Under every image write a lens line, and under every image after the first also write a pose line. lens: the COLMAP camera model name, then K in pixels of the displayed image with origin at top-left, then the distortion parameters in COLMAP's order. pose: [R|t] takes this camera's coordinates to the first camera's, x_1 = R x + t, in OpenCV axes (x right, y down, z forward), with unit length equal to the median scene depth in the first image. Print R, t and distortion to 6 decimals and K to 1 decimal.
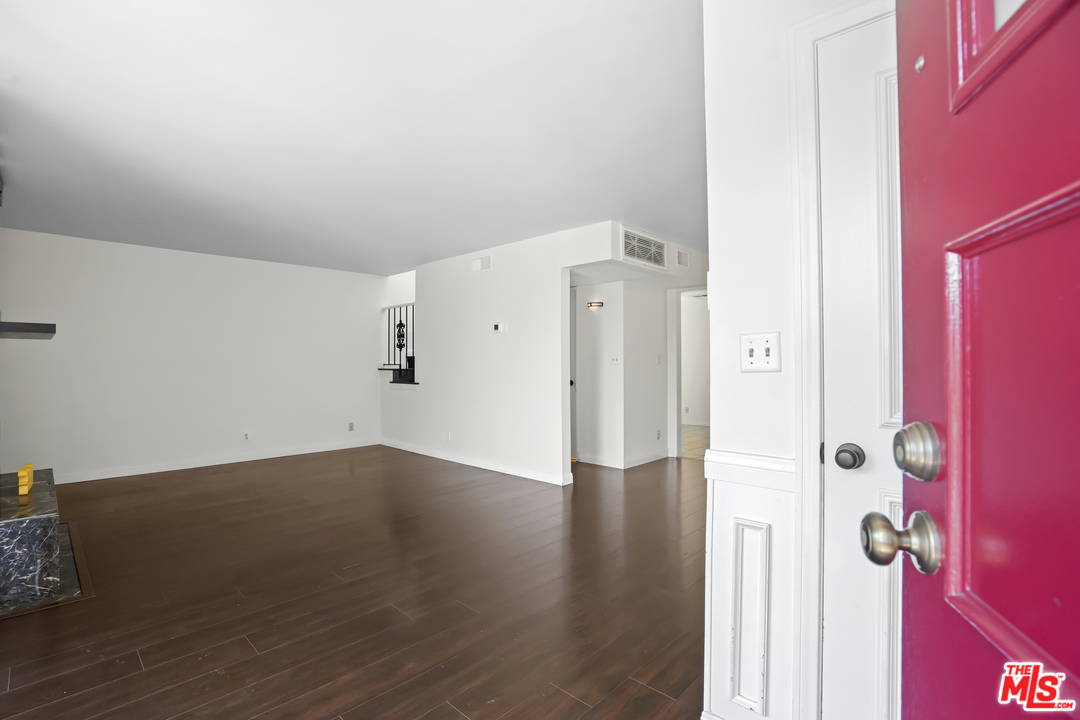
lens RADIAL K [[516.5, 0, 532.5], [0, 516.5, 357.2], [0, 0, 1]] dist [-0.018035, 0.005189]
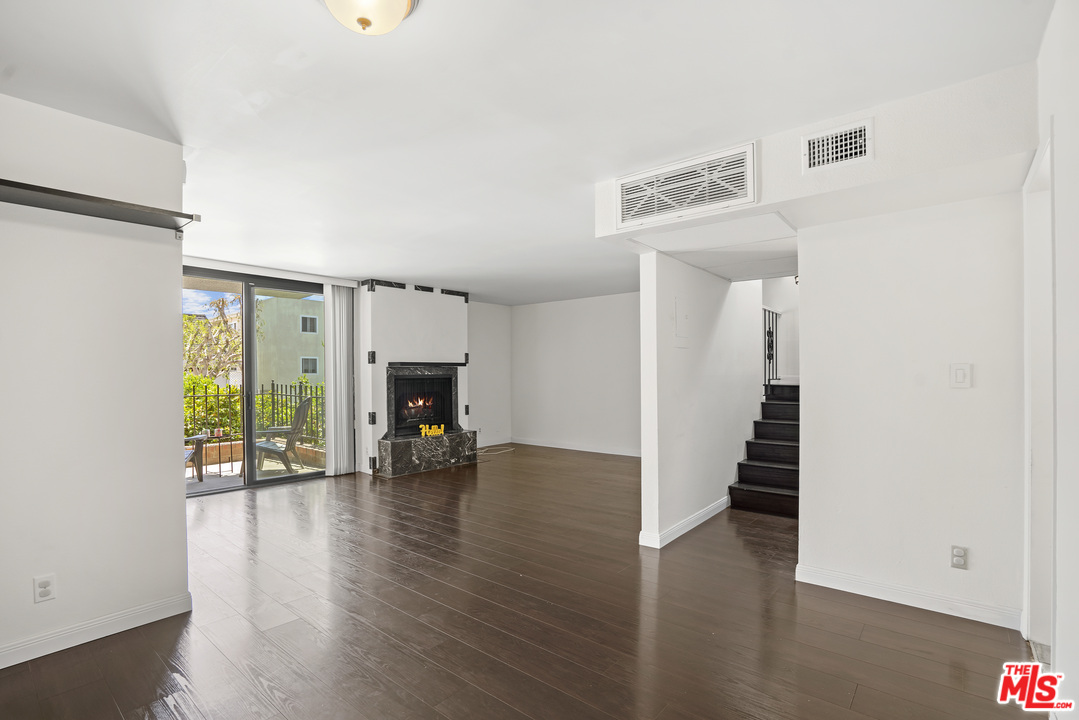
lens RADIAL K [[516.0, 0, 529.2], [0, 516.0, 380.4], [0, 0, 1]] dist [-0.018035, 0.005189]
pose [[0.056734, 0.015087, -0.998275, 0.732480], [0.016092, 0.999742, 0.016024, -0.004970], [0.998260, -0.016973, 0.056477, 0.732961]]
